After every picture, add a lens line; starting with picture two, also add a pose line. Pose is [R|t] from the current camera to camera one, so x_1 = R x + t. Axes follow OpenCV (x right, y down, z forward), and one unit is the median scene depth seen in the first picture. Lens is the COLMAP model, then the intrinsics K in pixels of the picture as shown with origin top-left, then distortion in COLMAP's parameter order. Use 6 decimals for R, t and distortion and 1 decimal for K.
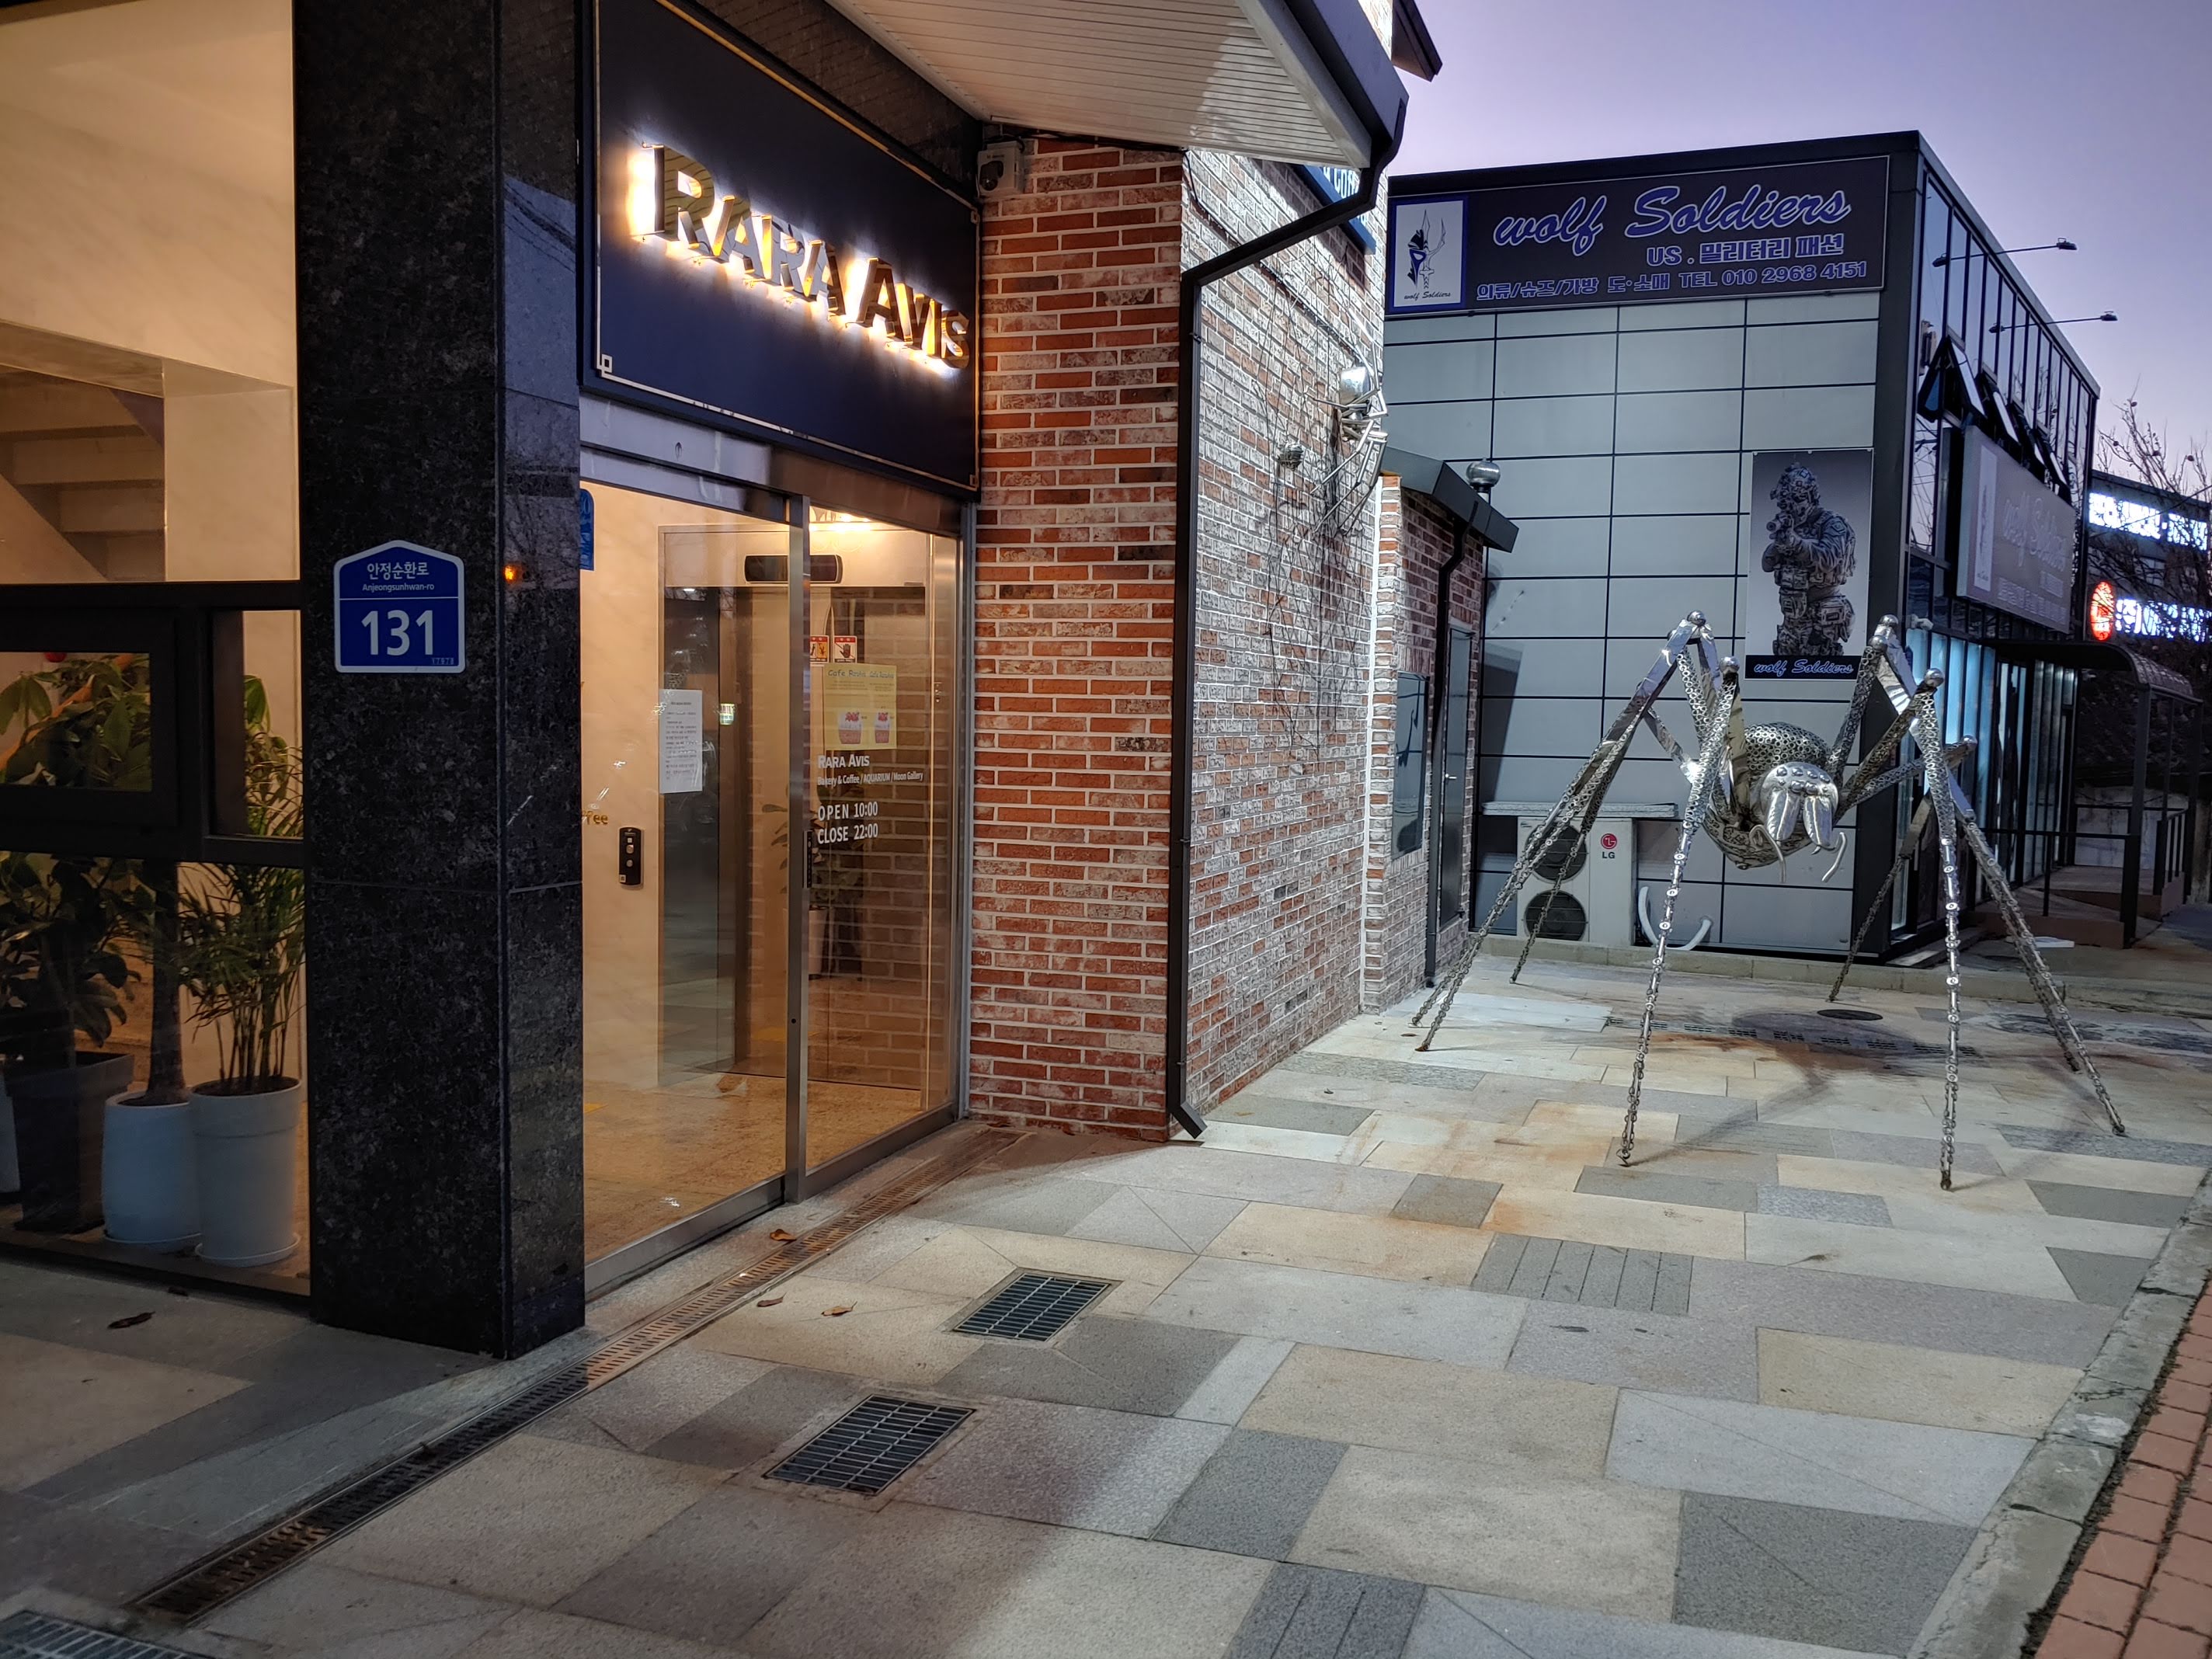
lens RADIAL K [[1836.0, 0, 1103.2], [0, 1836.0, 828.1], [0, 0, 1]] dist [0.005664, 0.011338]
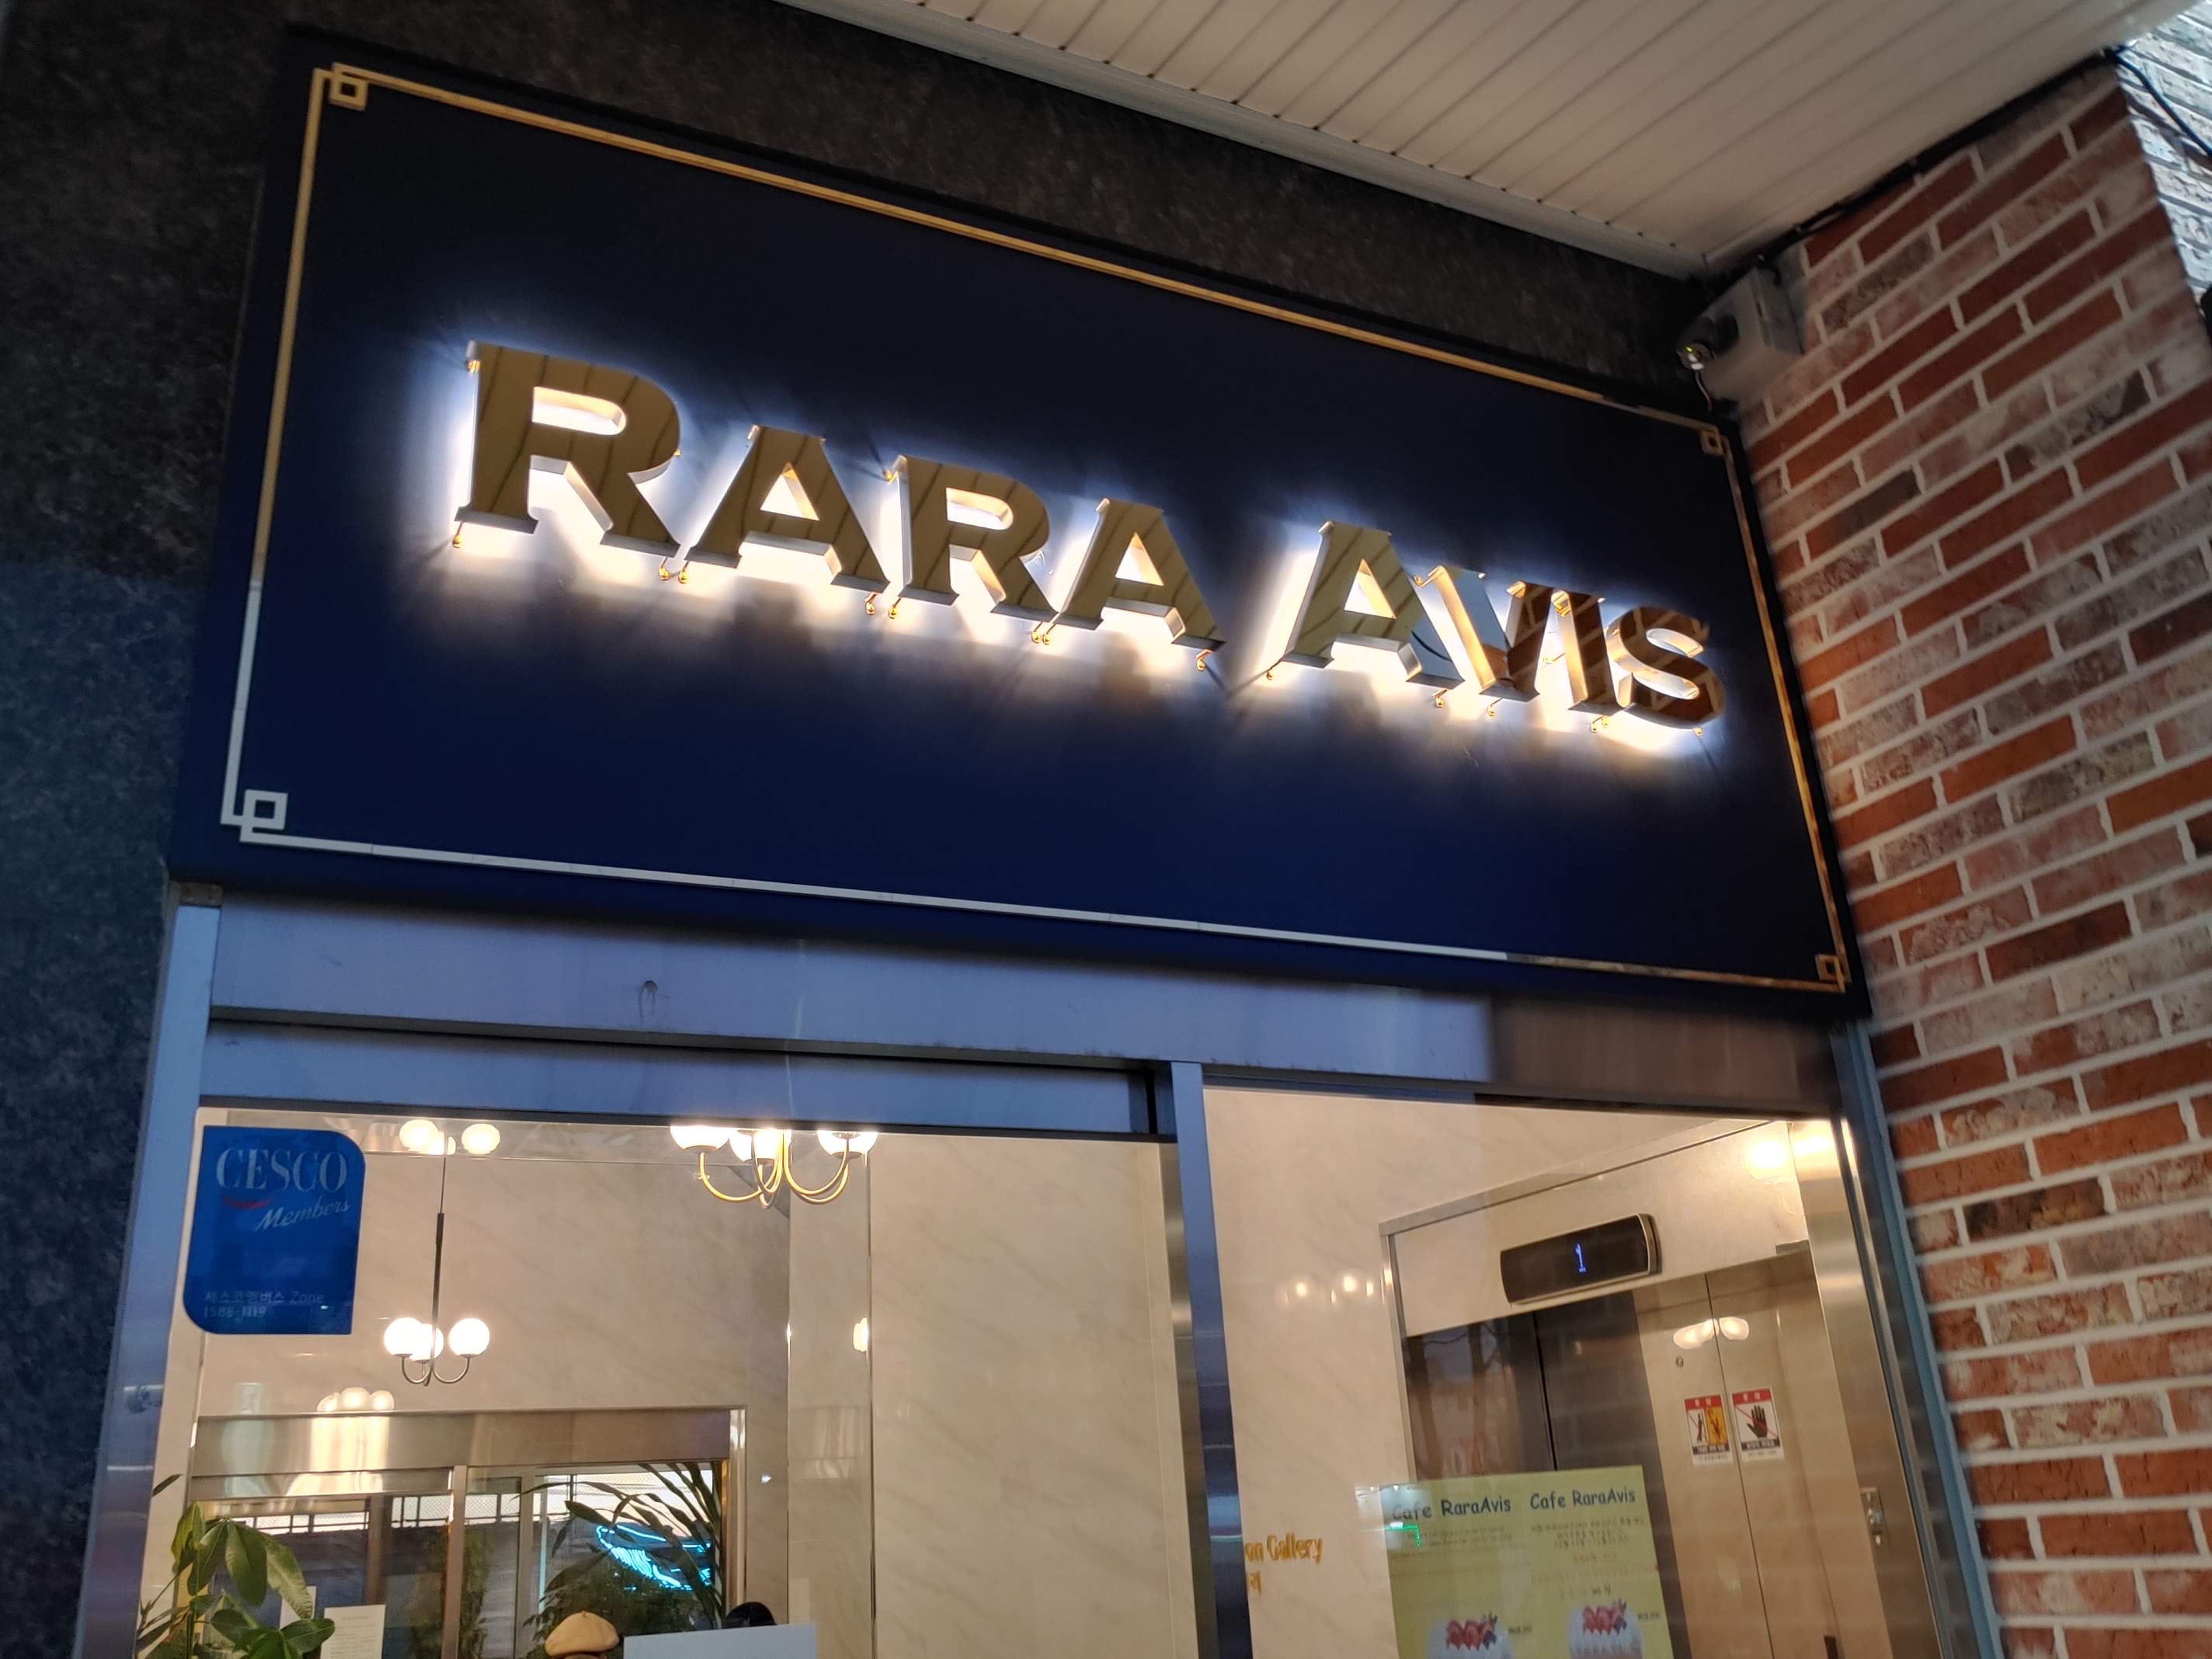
lens RADIAL K [[1836.0, 0, 1115.2], [0, 1836.0, 832.8], [0, 0, 1]] dist [0.005664, 0.011338]
pose [[0.706546, -0.321193, -0.630577, 0.087362], [0.034154, 0.905503, -0.422962, -0.046774], [0.706842, 0.277306, 0.650750, 0.608521]]
